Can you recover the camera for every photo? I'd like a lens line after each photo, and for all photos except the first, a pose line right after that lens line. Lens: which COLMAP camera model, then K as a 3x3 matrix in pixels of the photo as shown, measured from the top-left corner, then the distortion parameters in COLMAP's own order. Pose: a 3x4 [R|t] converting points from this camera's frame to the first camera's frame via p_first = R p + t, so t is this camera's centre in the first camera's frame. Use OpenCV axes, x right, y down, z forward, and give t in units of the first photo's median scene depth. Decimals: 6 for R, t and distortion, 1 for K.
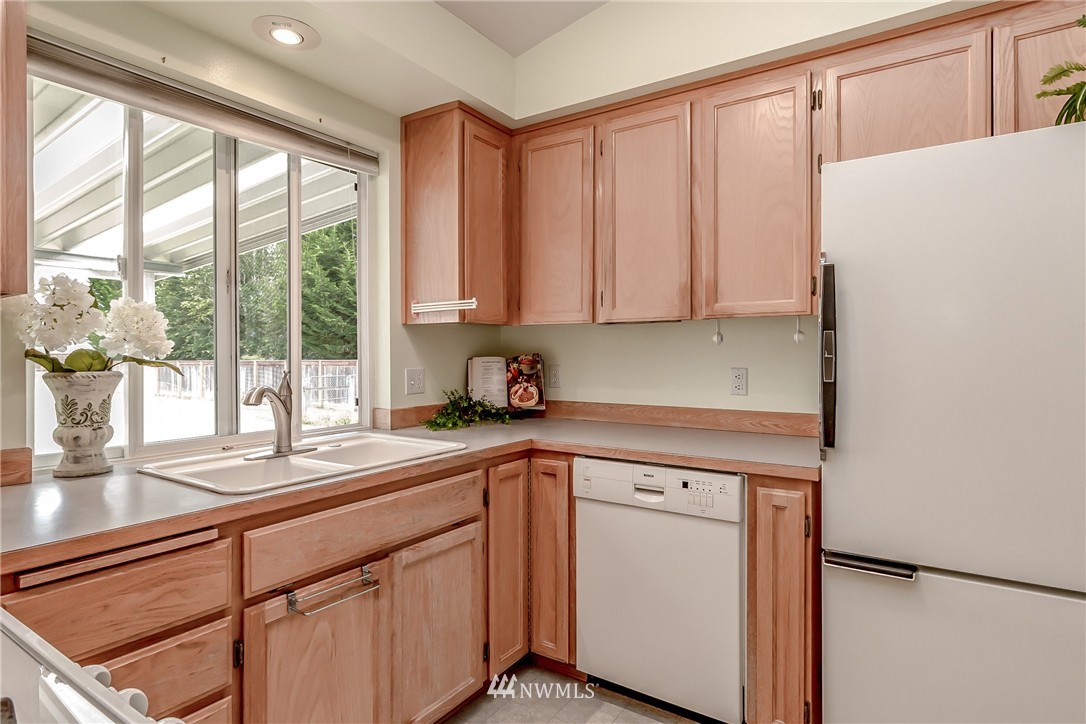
lens RADIAL K [[591.3, 0, 543.4], [0, 591.3, 358.6], [0, 0, 1]] dist [-0.001878, -0.000642]
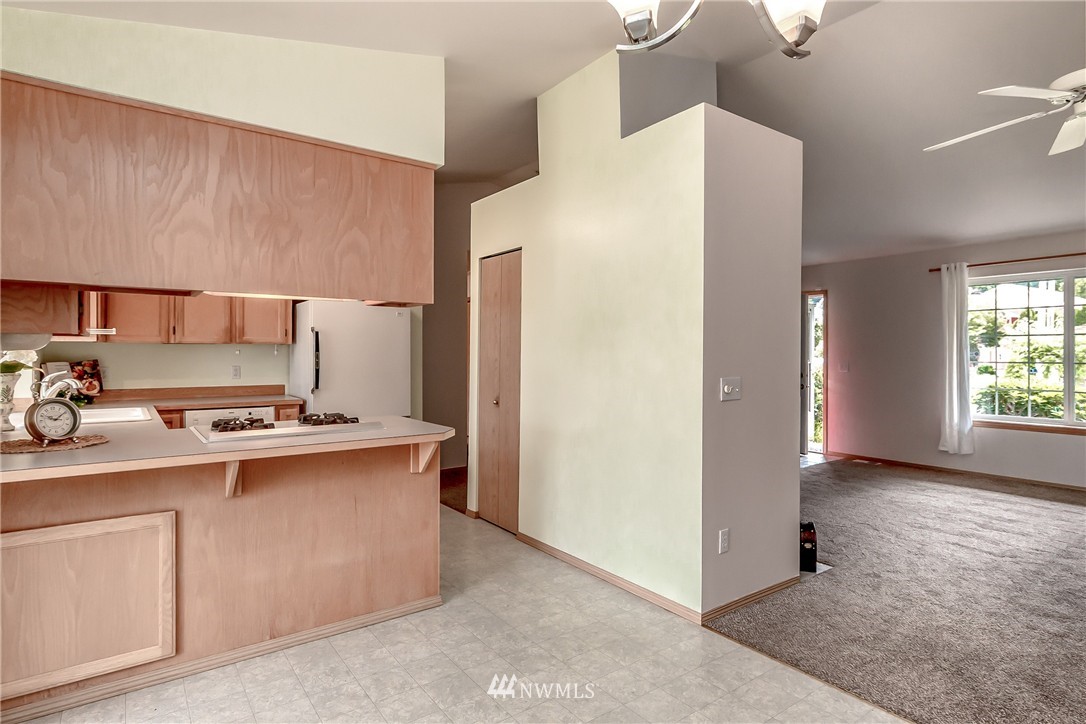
lens RADIAL K [[591.3, 0, 542.3], [0, 591.3, 356.5], [0, 0, 1]] dist [-0.001878, -0.000642]
pose [[0.352359, -0.002406, 0.935862, -1.054602], [0.008007, 0.999968, -0.000443, -0.006820], [-0.935831, 0.007650, 0.352367, -0.642642]]
